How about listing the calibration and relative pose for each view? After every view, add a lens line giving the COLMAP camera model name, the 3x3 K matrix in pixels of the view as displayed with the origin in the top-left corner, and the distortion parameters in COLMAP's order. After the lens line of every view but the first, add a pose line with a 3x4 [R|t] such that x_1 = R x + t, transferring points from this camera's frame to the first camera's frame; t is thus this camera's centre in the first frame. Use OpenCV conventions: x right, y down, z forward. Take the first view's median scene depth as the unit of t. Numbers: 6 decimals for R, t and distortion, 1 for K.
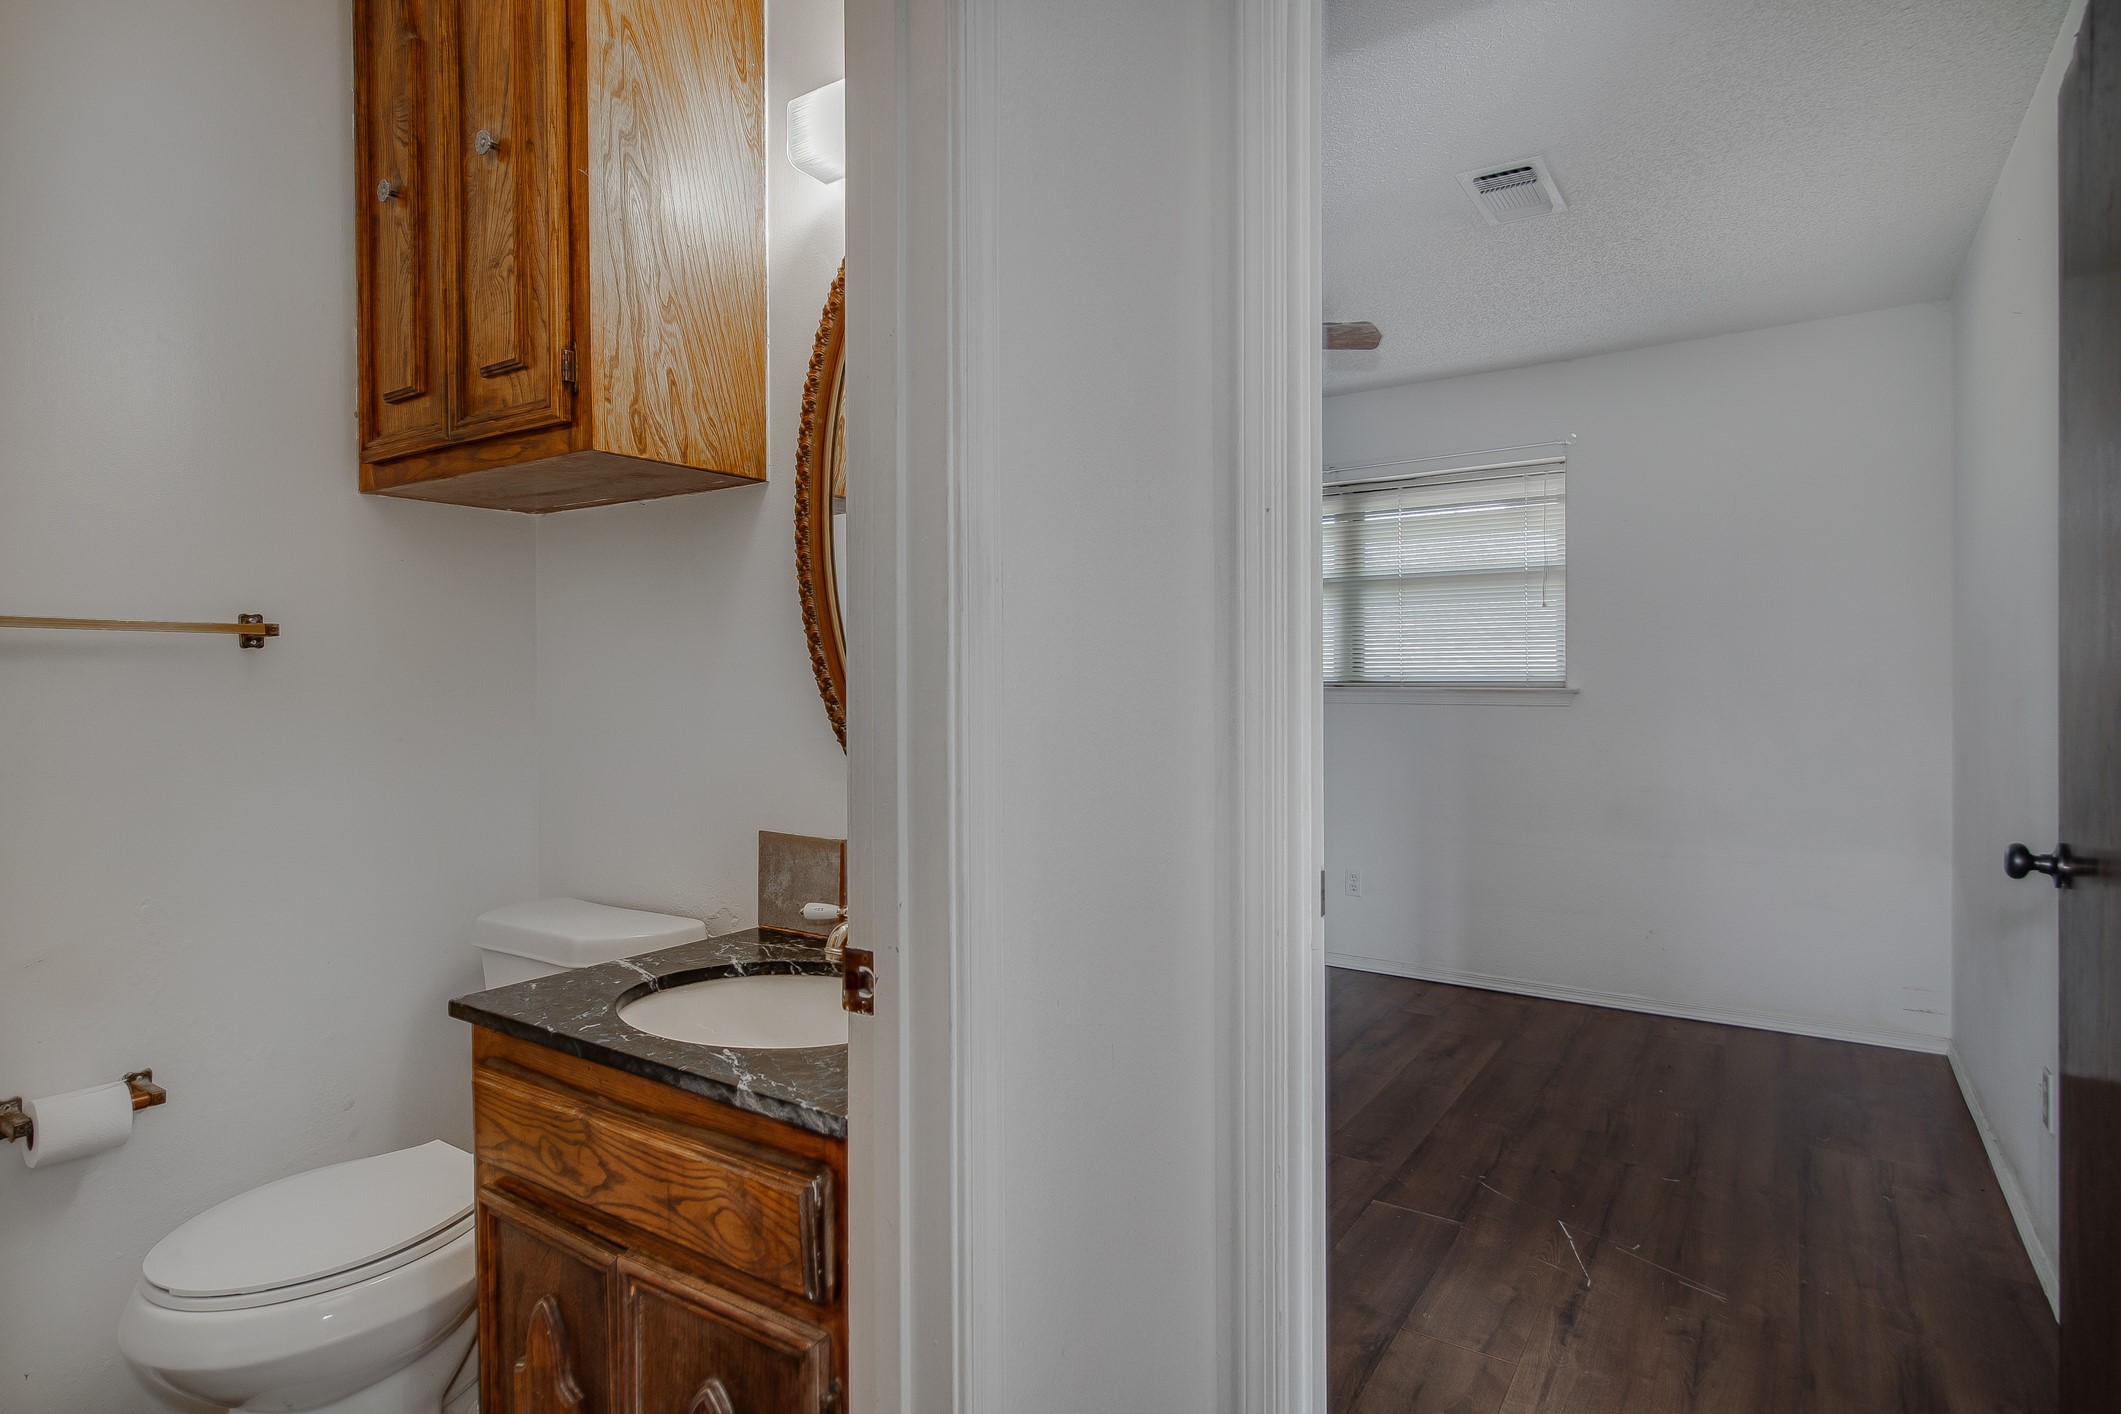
lens RADIAL K [[1079.2, 0, 1069.5], [0, 1079.2, 661.5], [0, 0, 1]] dist [-0.002527, -0.000283]
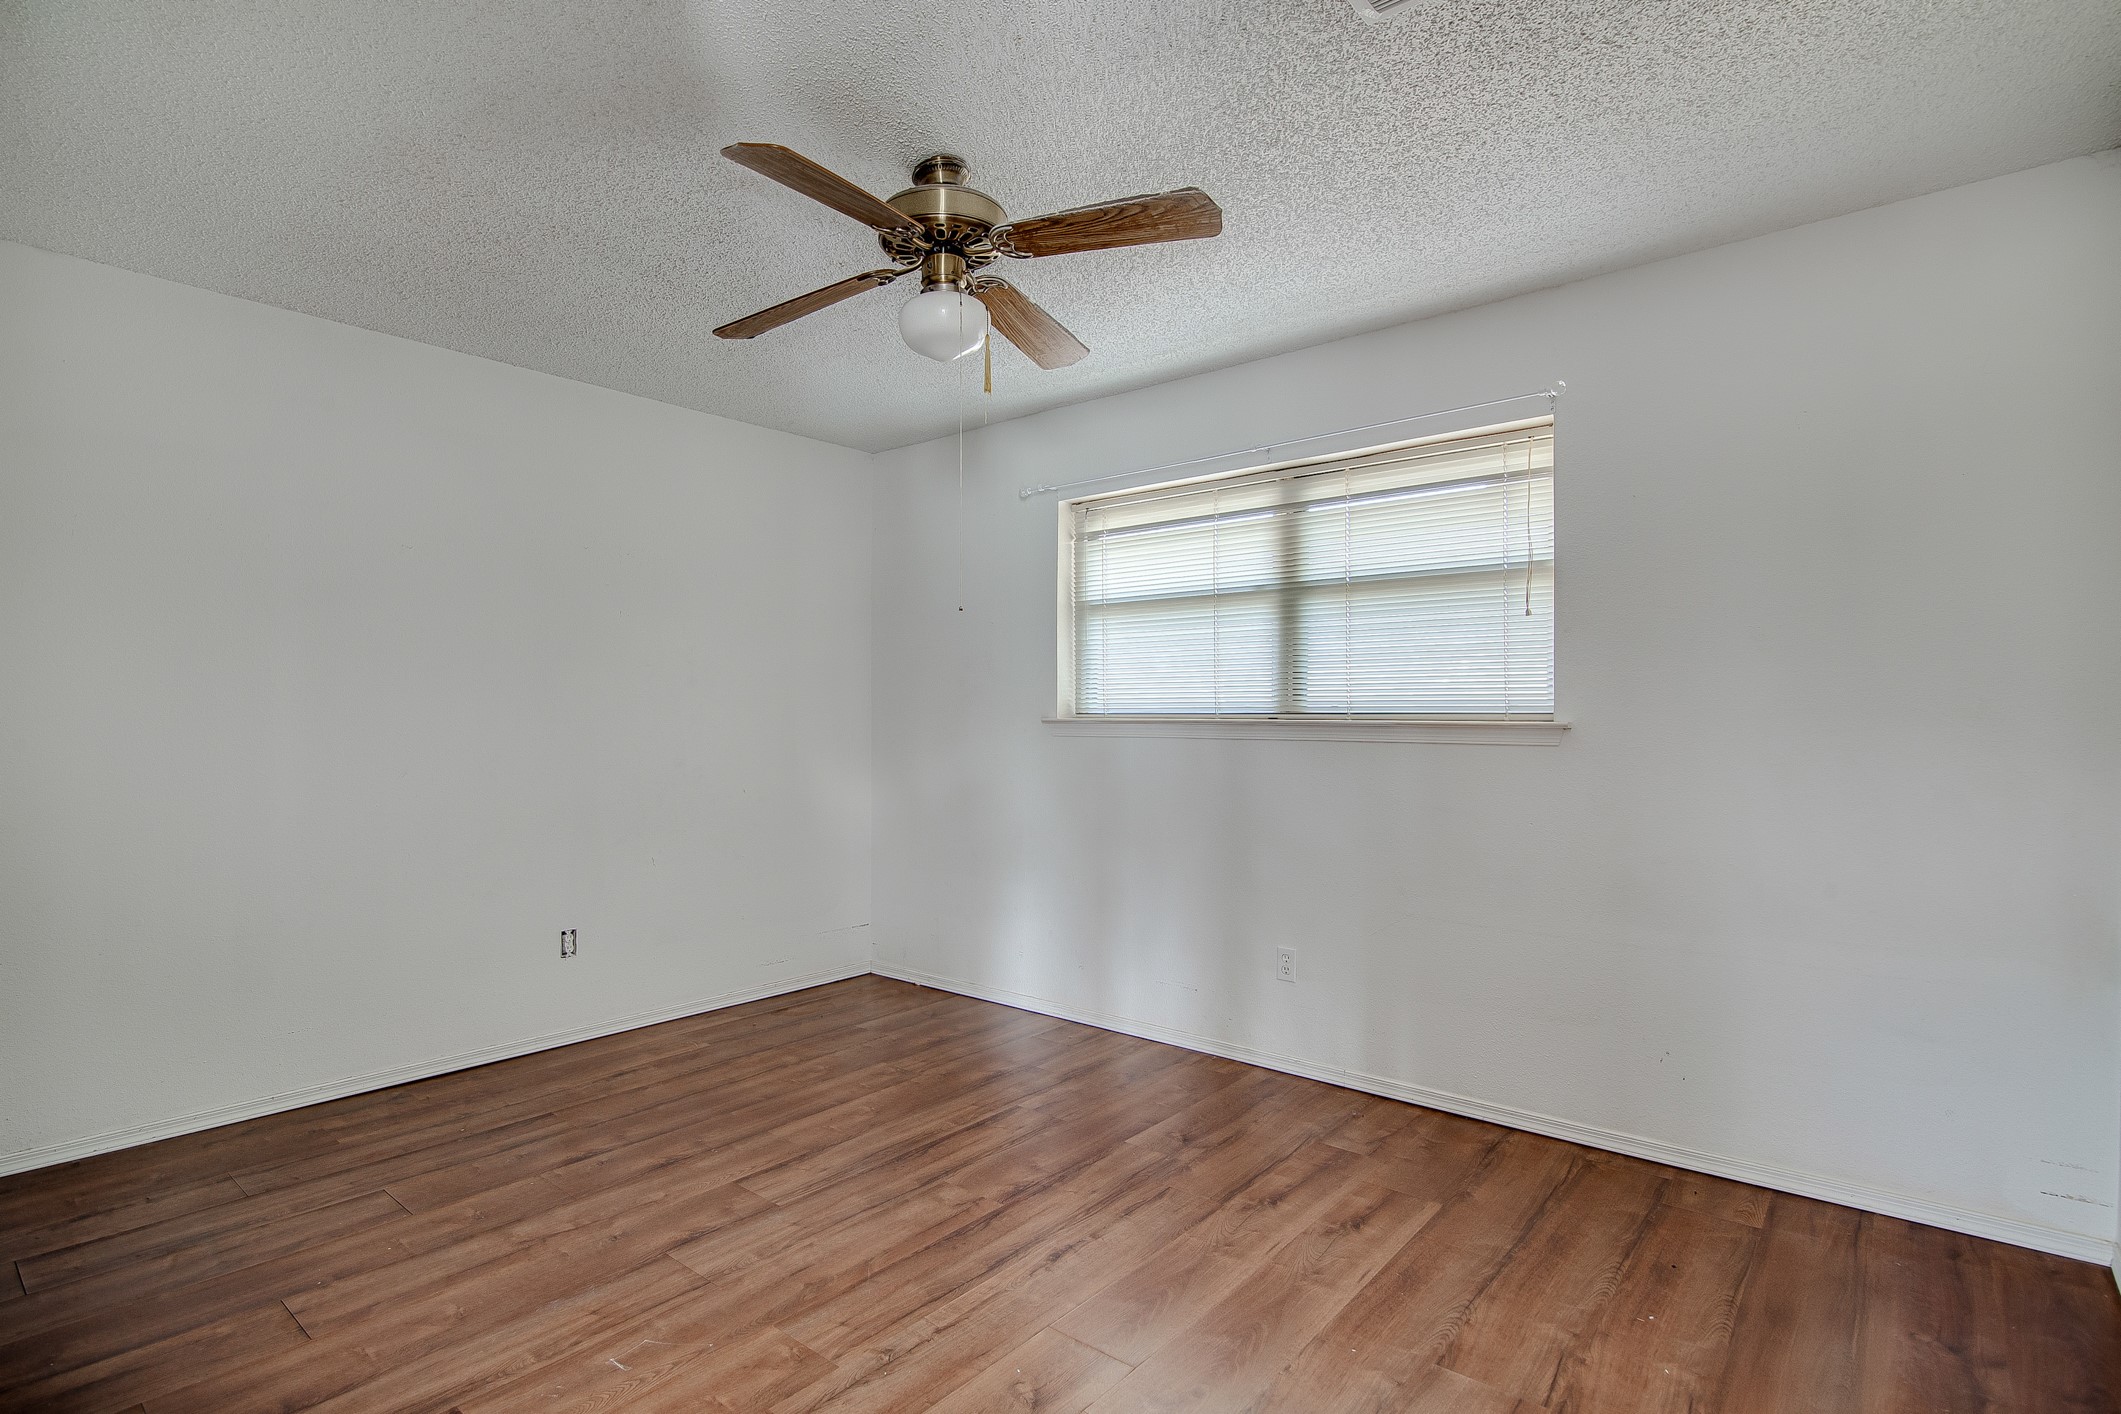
lens RADIAL K [[1002.9, 0, 1048.4], [0, 1002.9, 695.5], [0, 0, 1]] dist [-0.017754, 0.000636]
pose [[0.992547, 0.004412, -0.121786, 0.193477], [-0.004457, 0.999990, -0.000094, 0.007462], [0.121785, 0.000636, 0.992556, 0.264053]]
